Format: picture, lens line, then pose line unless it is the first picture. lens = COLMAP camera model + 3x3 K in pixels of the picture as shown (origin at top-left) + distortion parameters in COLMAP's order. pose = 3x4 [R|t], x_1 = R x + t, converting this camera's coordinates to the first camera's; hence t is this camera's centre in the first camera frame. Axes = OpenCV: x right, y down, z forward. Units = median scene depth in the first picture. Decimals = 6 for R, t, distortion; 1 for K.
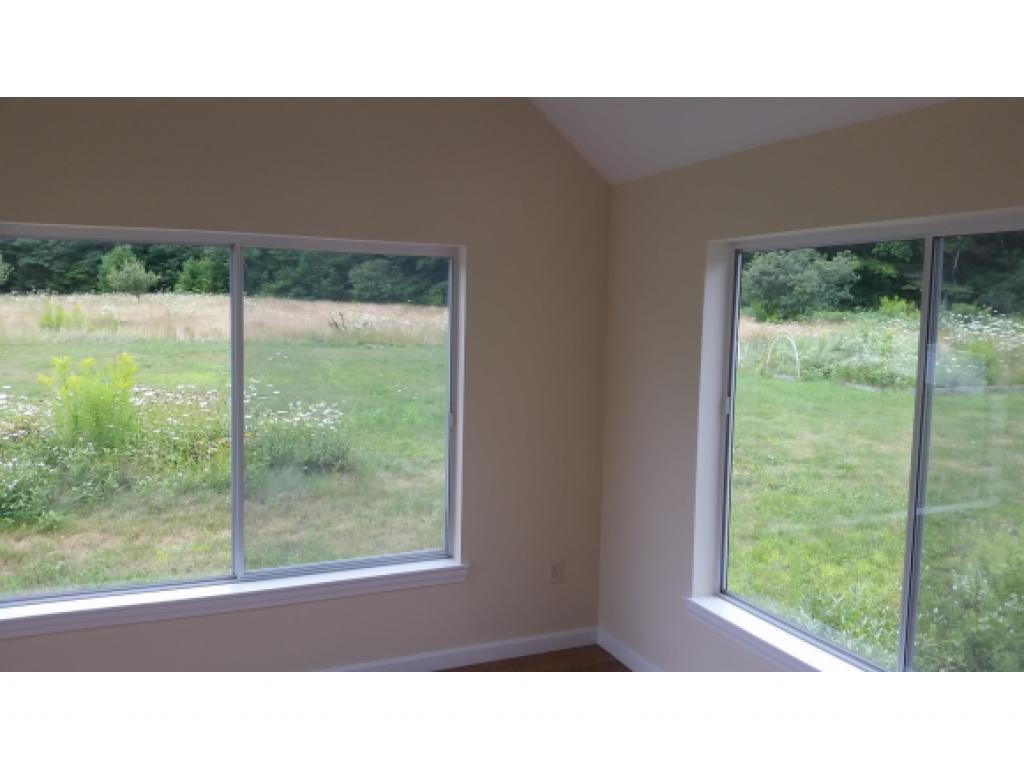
lens RADIAL K [[828.5, 0, 516.5], [0, 828.5, 384.0], [0, 0, 1]] dist [0.096257, -0.236680]
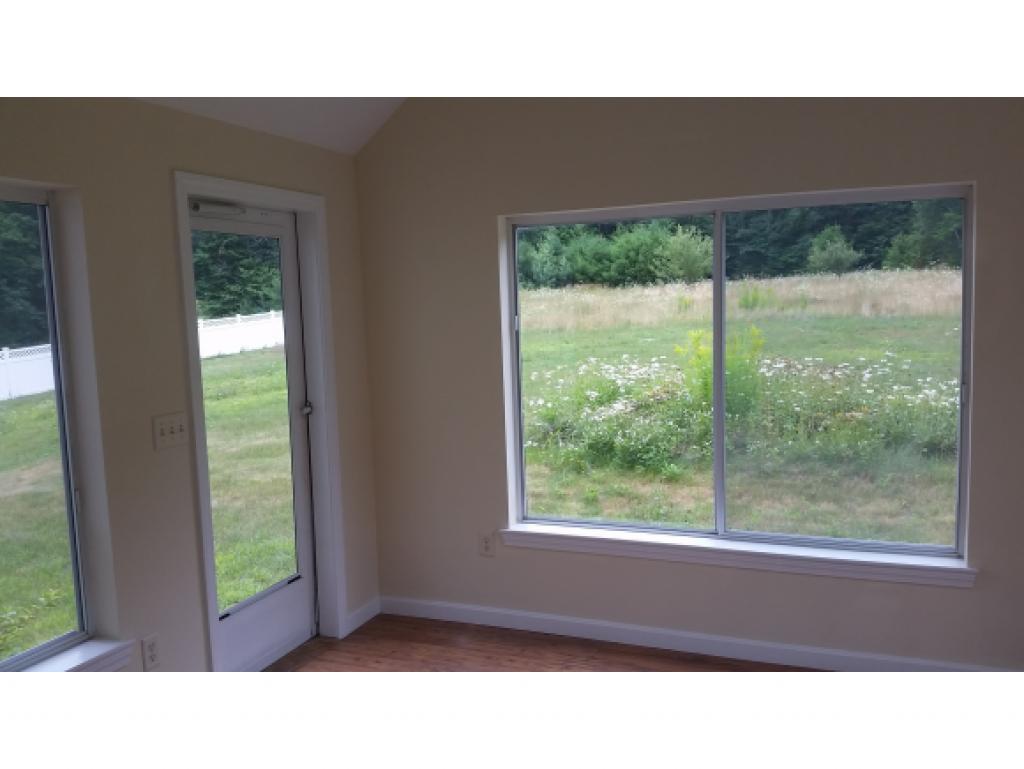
lens RADIAL K [[828.5, 0, 516.5], [0, 828.5, 384.0], [0, 0, 1]] dist [0.096257, -0.236680]
pose [[0.689944, 0.038713, -0.722827, 0.102736], [-0.020425, 0.999212, 0.034020, 0.006949], [0.723575, -0.008708, 0.690191, 0.047642]]
